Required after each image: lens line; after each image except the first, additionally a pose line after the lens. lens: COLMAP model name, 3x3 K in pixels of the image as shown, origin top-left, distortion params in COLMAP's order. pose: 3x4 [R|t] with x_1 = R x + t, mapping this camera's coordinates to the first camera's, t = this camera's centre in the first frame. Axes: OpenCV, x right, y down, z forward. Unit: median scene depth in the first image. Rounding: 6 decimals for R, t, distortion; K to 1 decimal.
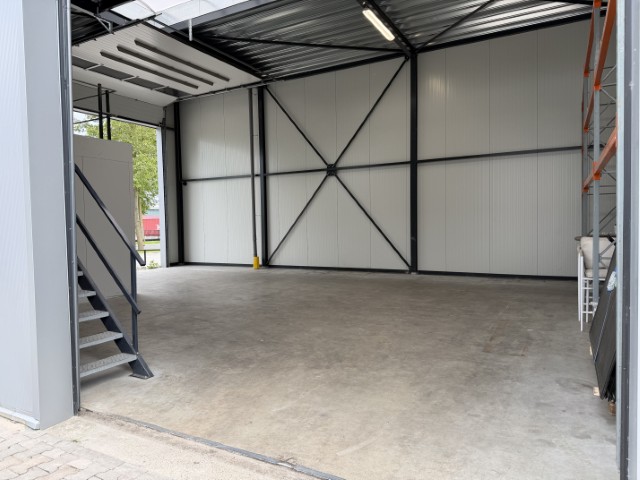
lens RADIAL K [[444.7, 0, 321.7], [0, 444.7, 239.6], [0, 0, 1]] dist [0.057948, -0.069246]
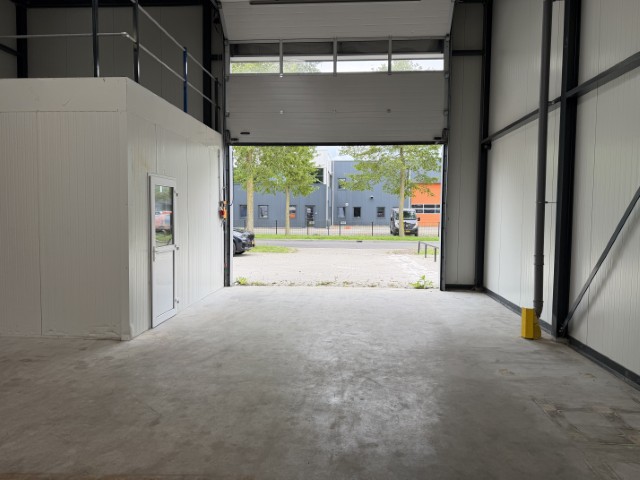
lens RADIAL K [[444.7, 0, 321.7], [0, 444.7, 239.6], [0, 0, 1]] dist [0.057948, -0.069246]
pose [[0.415794, 0.080672, -0.905874, 0.178440], [-0.051020, 0.996559, 0.065329, -0.051265], [0.908027, 0.019054, 0.418479, 0.861754]]
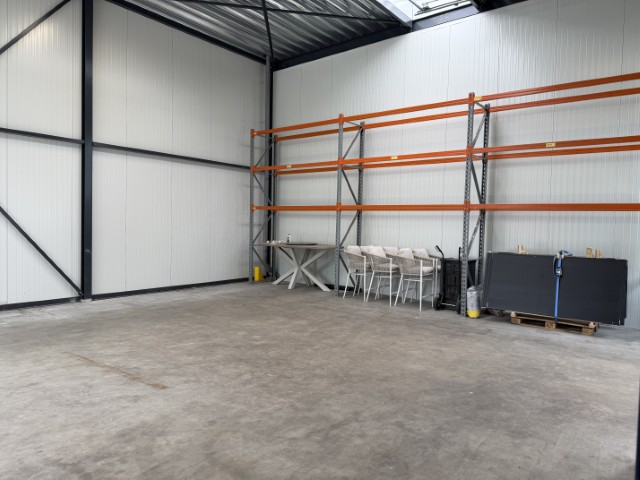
lens RADIAL K [[444.7, 0, 321.7], [0, 444.7, 239.6], [0, 0, 1]] dist [0.057948, -0.069246]
pose [[0.162040, -0.014352, 0.986680, -0.485536], [0.010490, 0.999863, 0.012821, -0.028677], [-0.986728, 0.008273, 0.162168, 0.574176]]
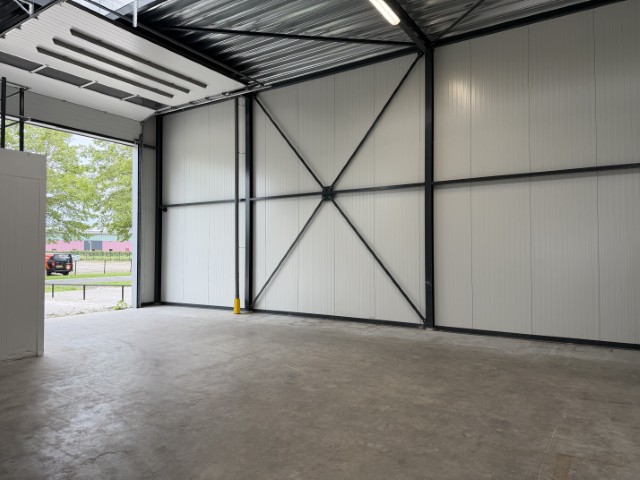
lens RADIAL K [[444.7, 0, 321.7], [0, 444.7, 239.6], [0, 0, 1]] dist [0.057948, -0.069246]
pose [[0.997301, 0.015227, -0.071823, 0.086132], [-0.019781, 0.997810, -0.063117, -0.027908], [0.070704, 0.064367, 0.995418, 0.246095]]
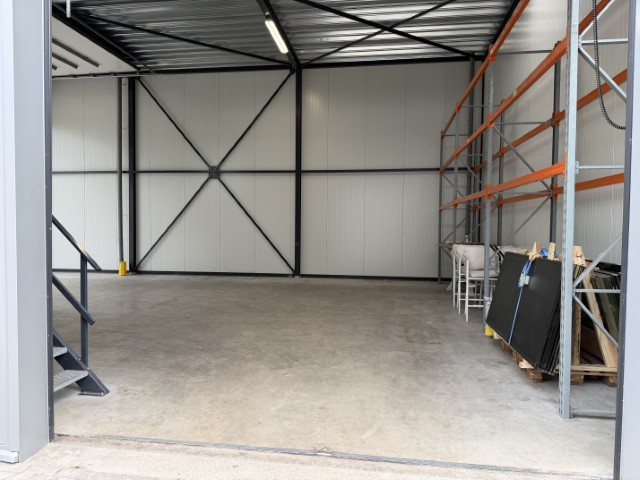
lens RADIAL K [[444.7, 0, 321.7], [0, 444.7, 239.6], [0, 0, 1]] dist [0.057948, -0.069246]
pose [[0.936992, 0.015085, 0.349025, -0.116513], [-0.011043, 0.999847, -0.013567, 0.001635], [-0.349176, 0.008858, 0.937015, -0.000608]]
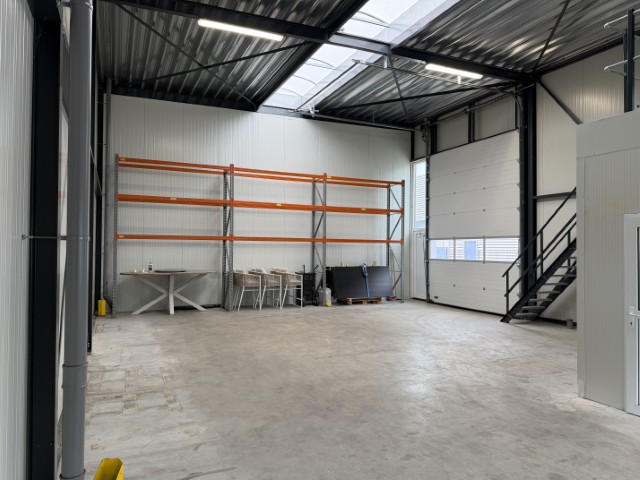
lens RADIAL K [[444.7, 0, 321.7], [0, 444.7, 239.6], [0, 0, 1]] dist [0.057948, -0.069246]
pose [[-0.806835, 0.028373, 0.590095, -0.433706], [0.033552, 0.999435, -0.002179, -0.069274], [-0.589823, 0.018041, -0.807331, 1.431672]]
